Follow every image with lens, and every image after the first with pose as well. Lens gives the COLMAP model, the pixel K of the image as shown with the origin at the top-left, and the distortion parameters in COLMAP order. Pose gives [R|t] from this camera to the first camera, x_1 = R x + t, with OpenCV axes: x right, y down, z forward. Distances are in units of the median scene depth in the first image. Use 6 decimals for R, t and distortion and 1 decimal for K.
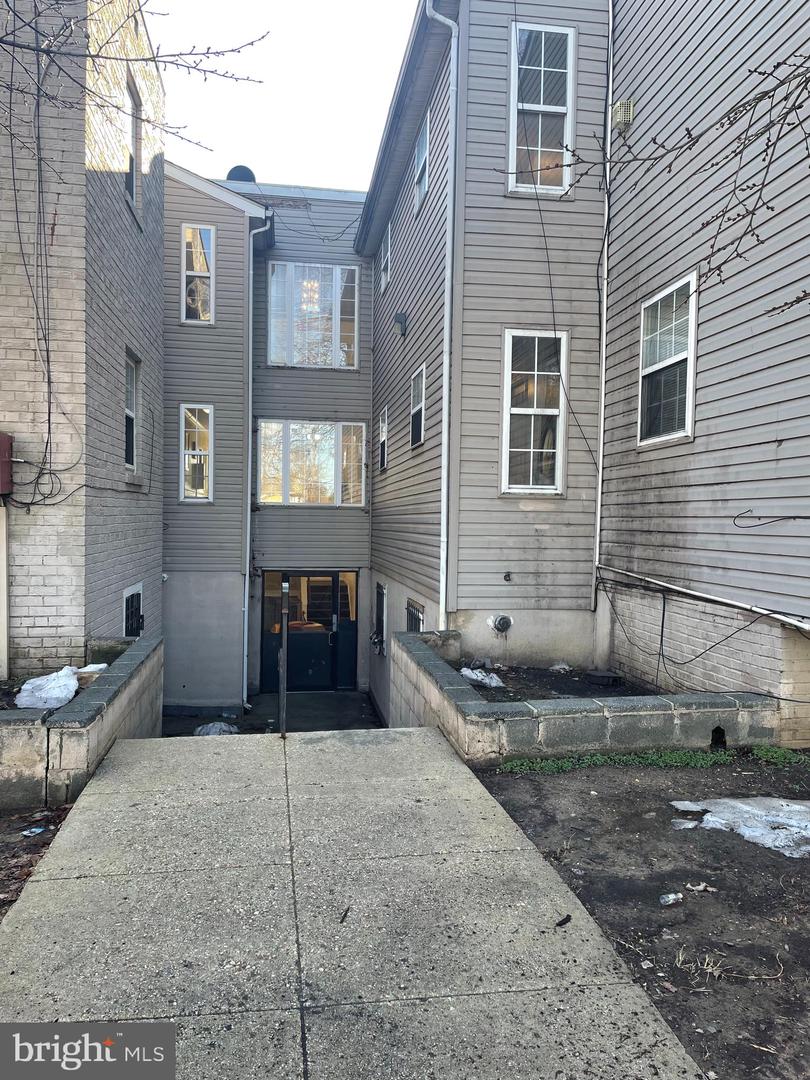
lens RADIAL K [[821.4, 0, 405.7], [0, 821.4, 538.7], [0, 0, 1]] dist [0.085335, -0.098882]
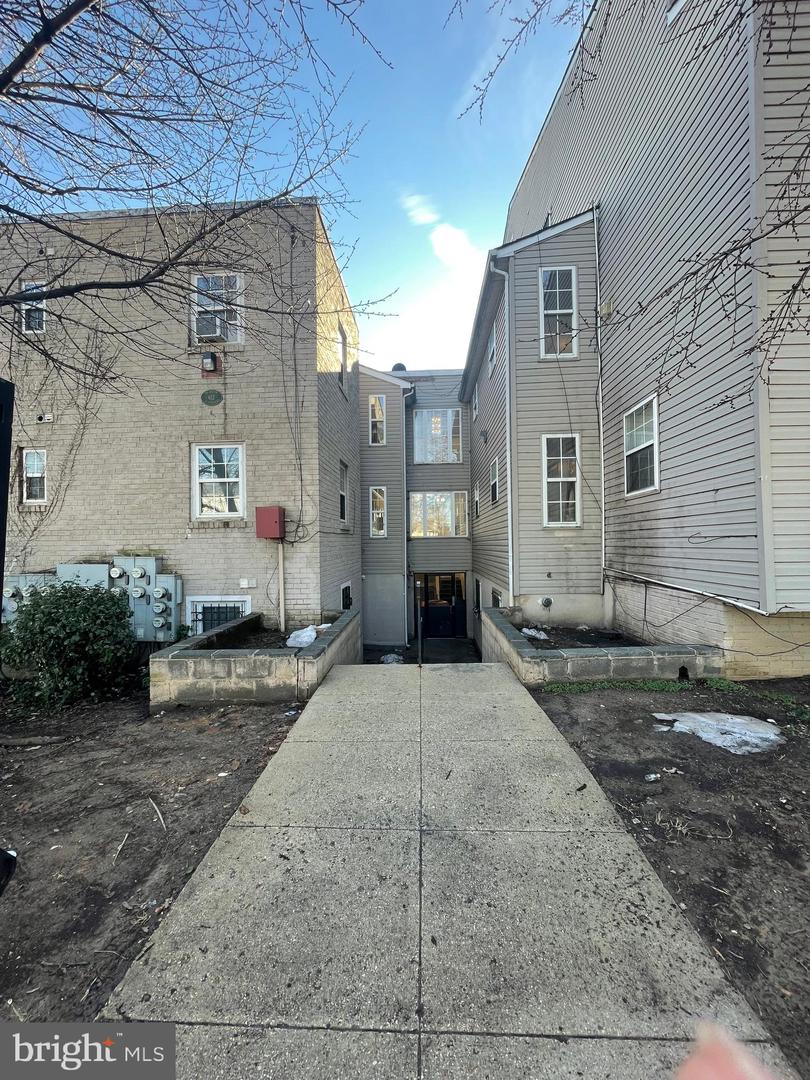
lens RADIAL K [[442.2, 0, 404.6], [0, 442.2, 539.9], [0, 0, 1]] dist [-0.002405, 0.001592]
pose [[0.979667, -0.031459, -0.198146, 0.012181], [0.024936, 0.999065, -0.035330, -0.002617], [0.199072, 0.029671, 0.979535, 0.021540]]
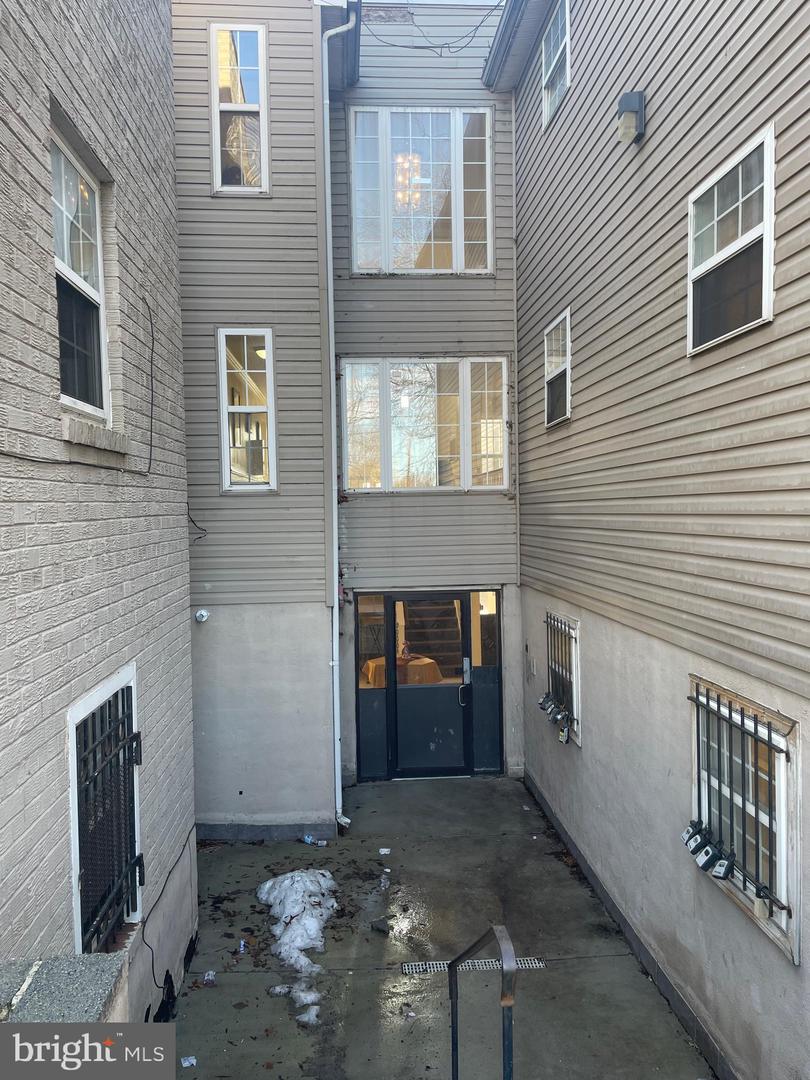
lens RADIAL K [[821.4, 0, 399.1], [0, 821.4, 540.3], [0, 0, 1]] dist [0.085335, -0.098882]
pose [[0.996101, -0.031236, -0.082501, -0.162608], [0.032563, 0.999360, 0.014785, -0.022567], [0.081987, -0.017414, 0.996481, 0.689287]]
